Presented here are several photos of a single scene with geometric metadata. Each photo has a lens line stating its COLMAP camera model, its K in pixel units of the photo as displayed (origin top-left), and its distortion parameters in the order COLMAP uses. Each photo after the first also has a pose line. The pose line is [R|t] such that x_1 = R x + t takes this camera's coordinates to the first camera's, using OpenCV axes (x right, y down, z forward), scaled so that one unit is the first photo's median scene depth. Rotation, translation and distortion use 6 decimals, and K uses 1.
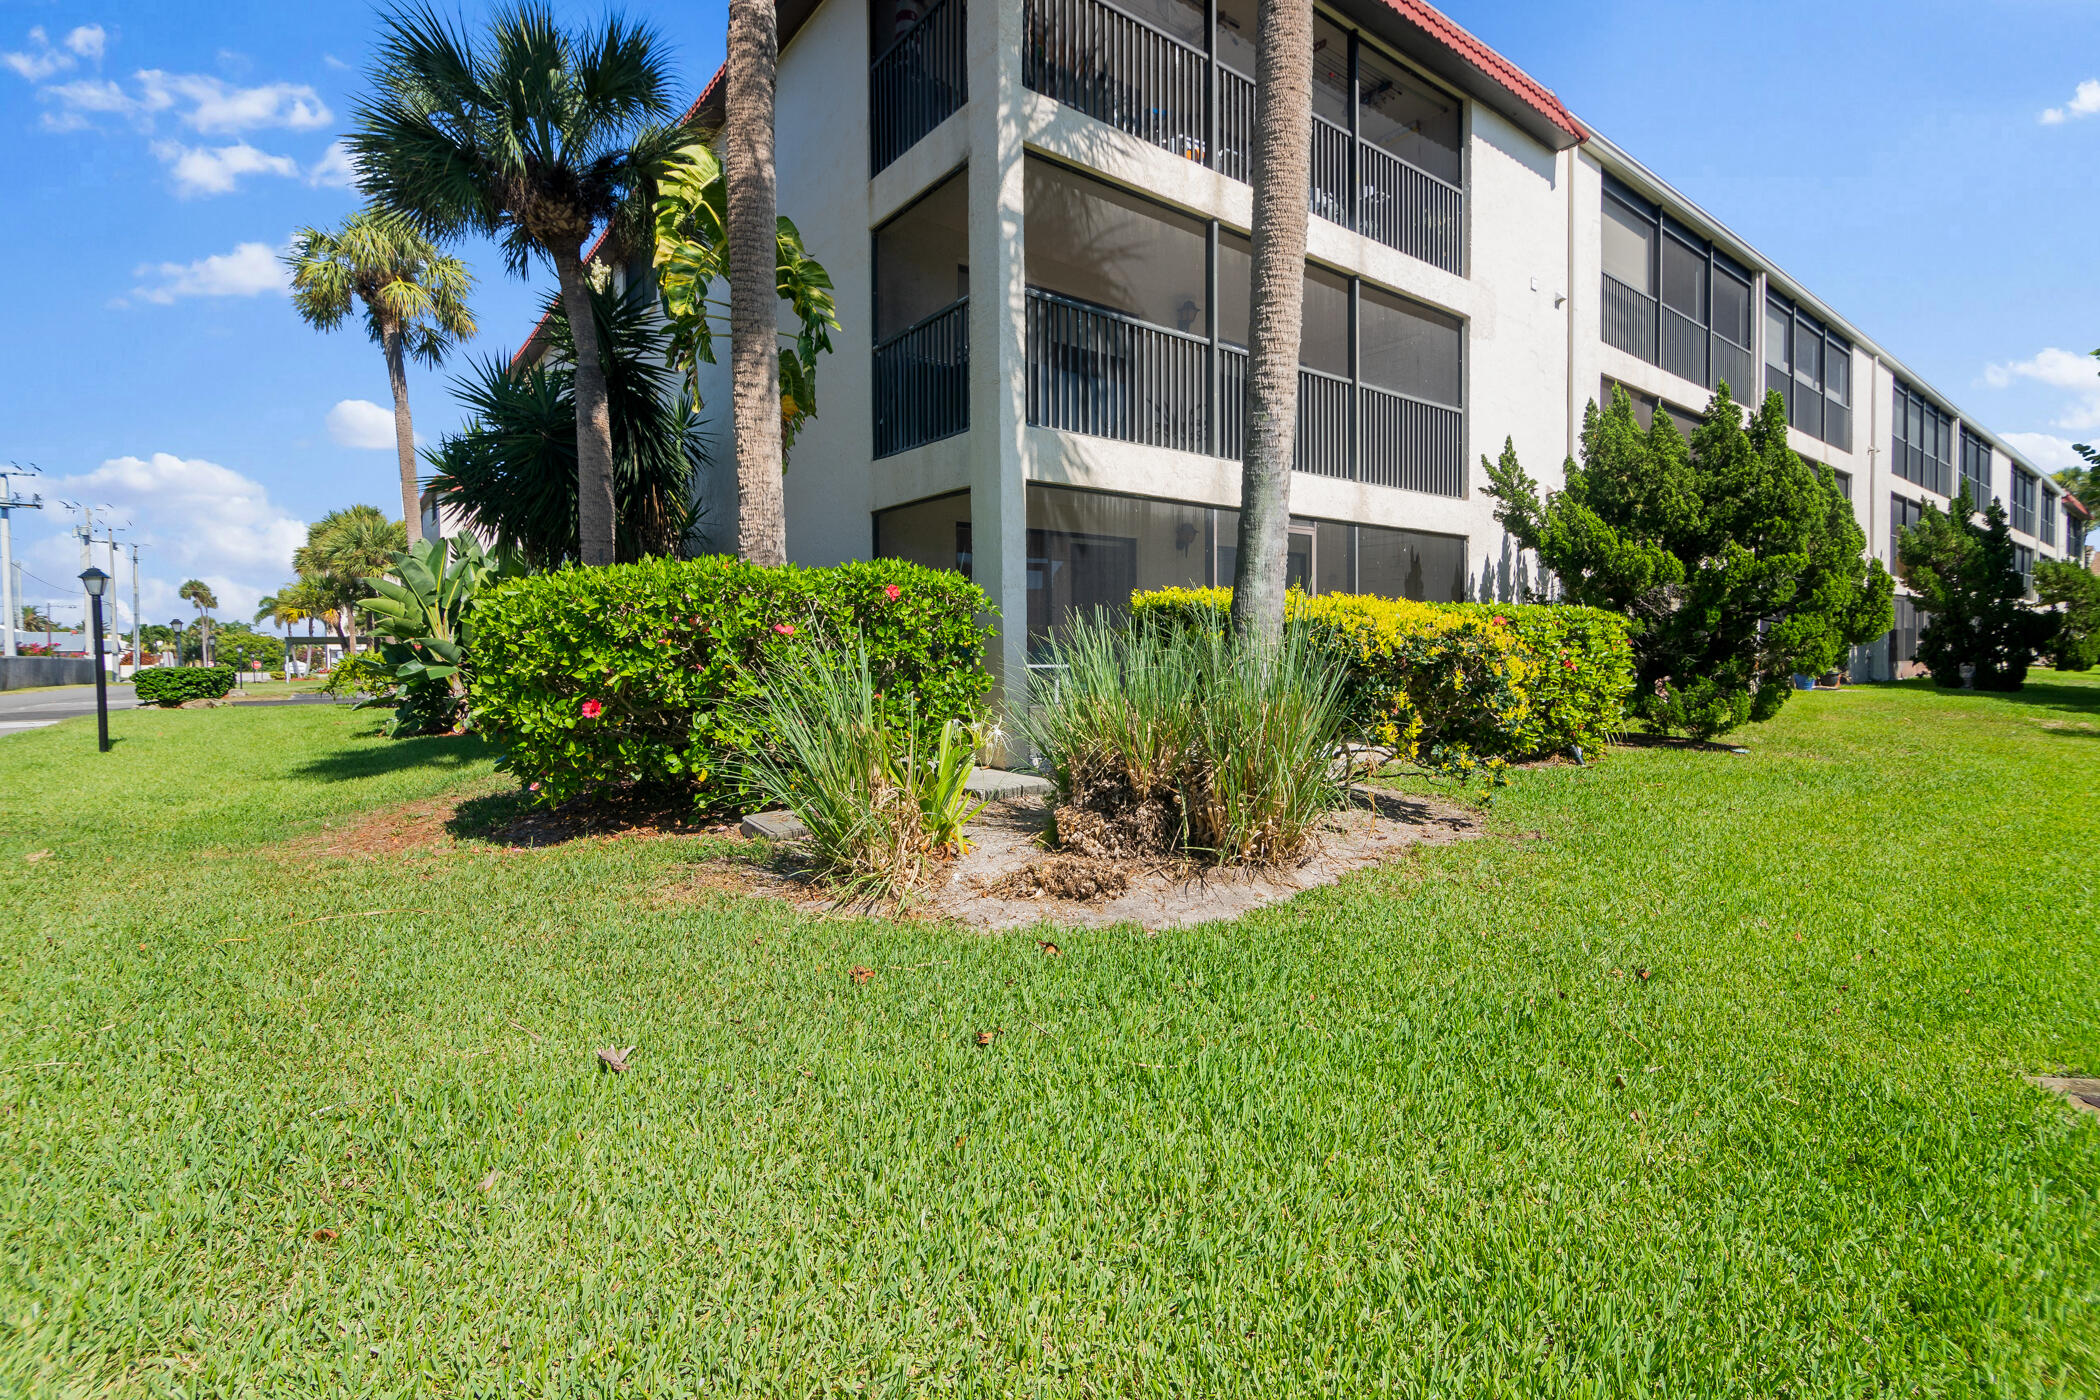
lens RADIAL K [[971.1, 0, 1052.9], [0, 971.1, 648.4], [0, 0, 1]] dist [-0.014024, -0.000600]
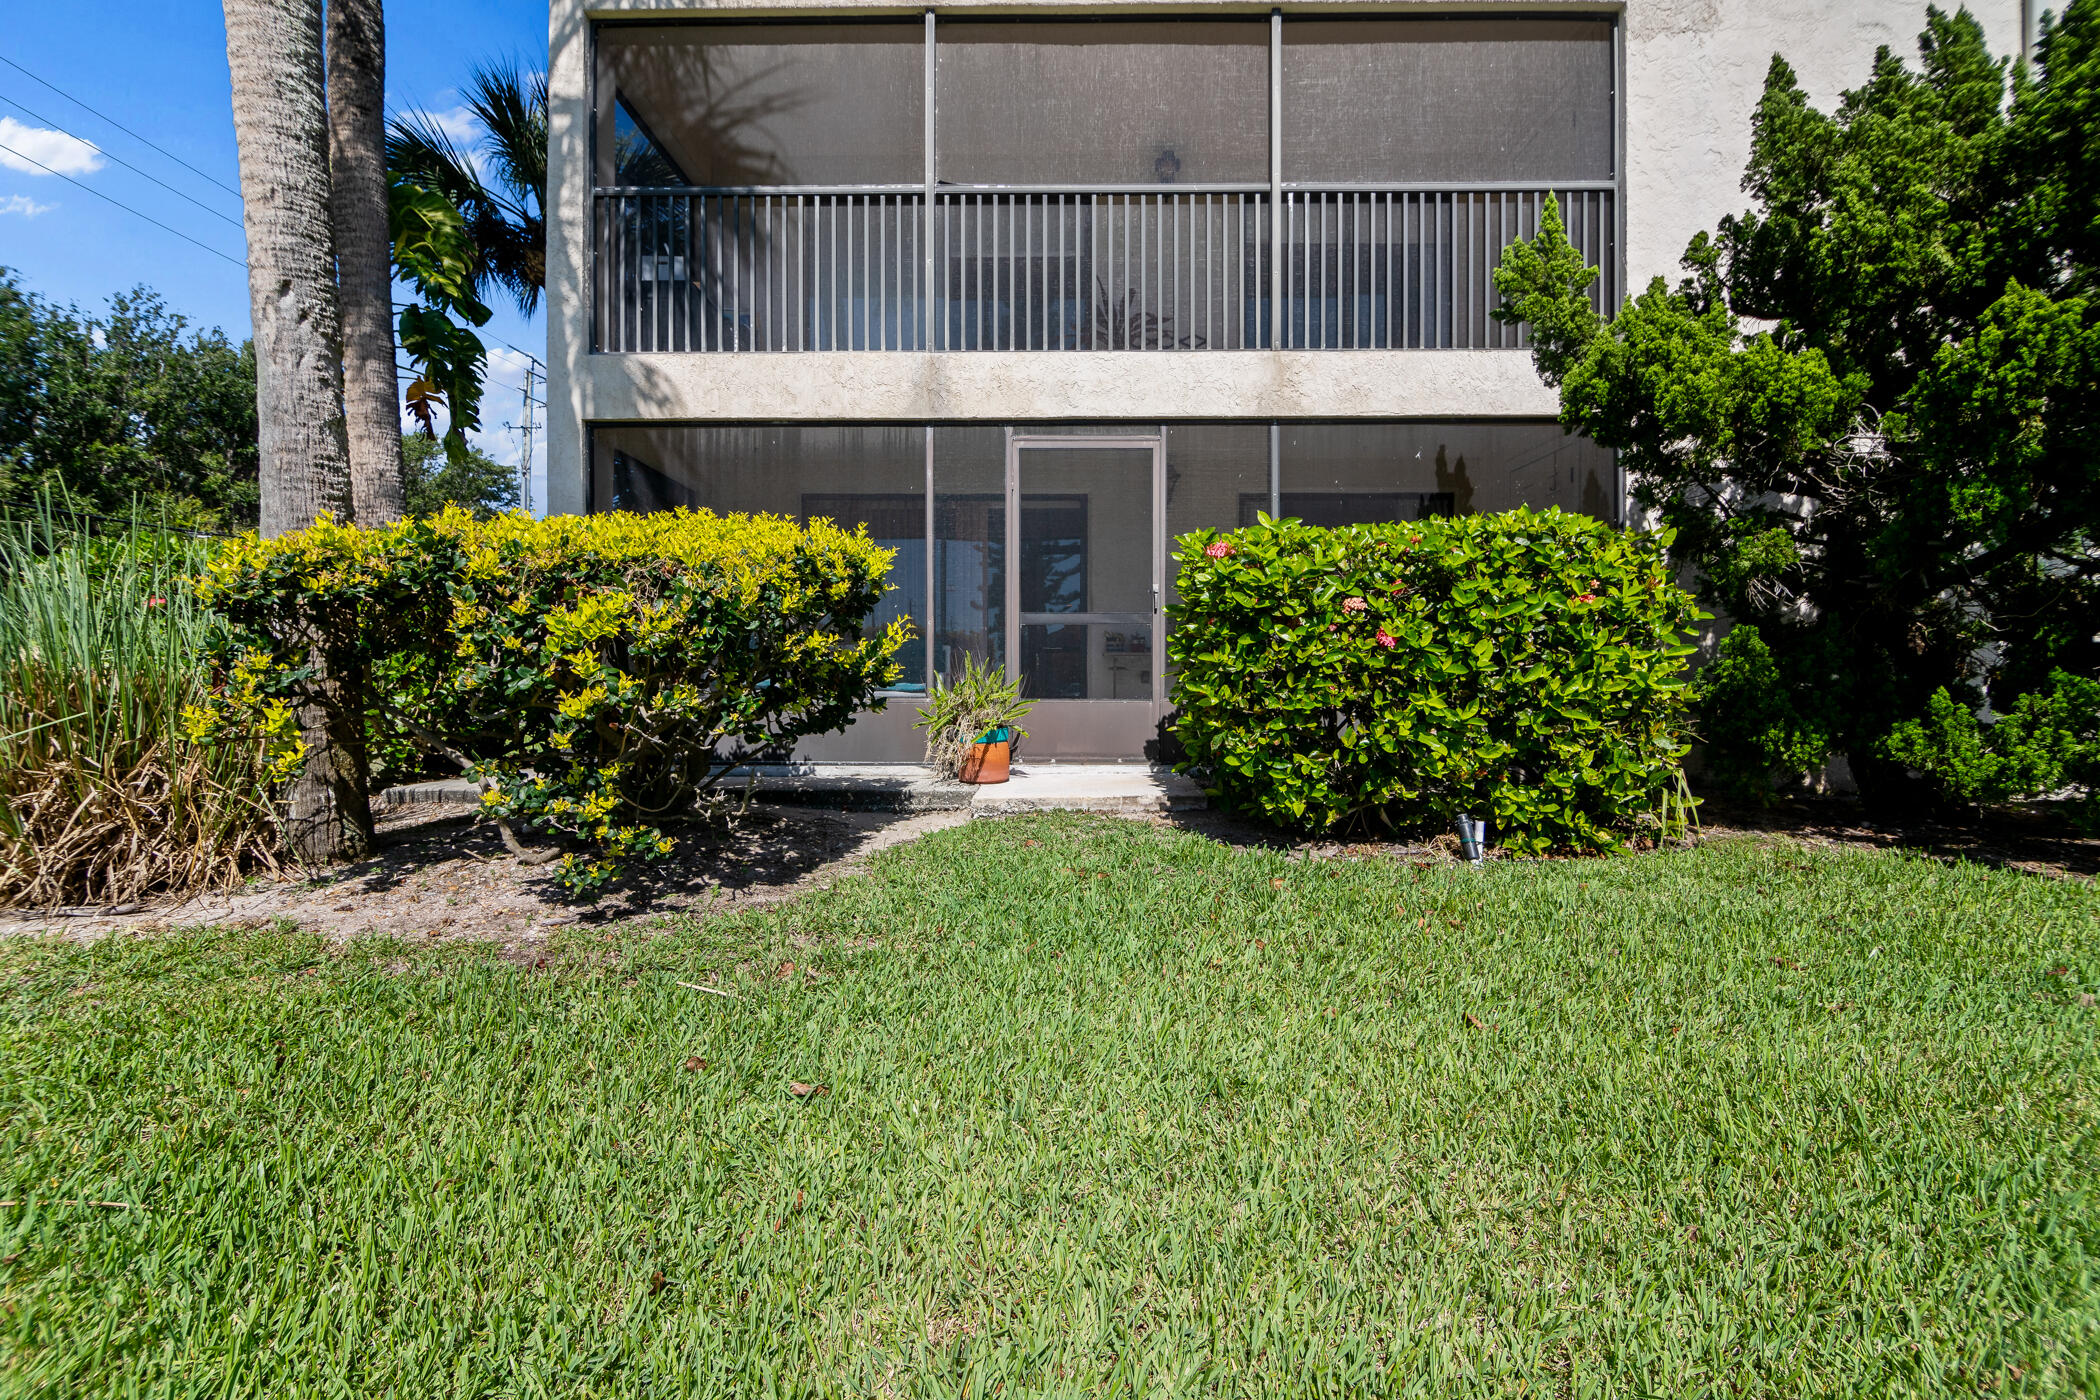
lens RADIAL K [[971.1, 0, 1052.9], [0, 971.1, 648.4], [0, 0, 1]] dist [-0.014024, -0.000600]
pose [[0.784834, -0.001465, -0.619705, 0.759247], [-0.001375, 0.999991, -0.004105, 0.019840], [0.619705, 0.004074, 0.784824, 0.586324]]
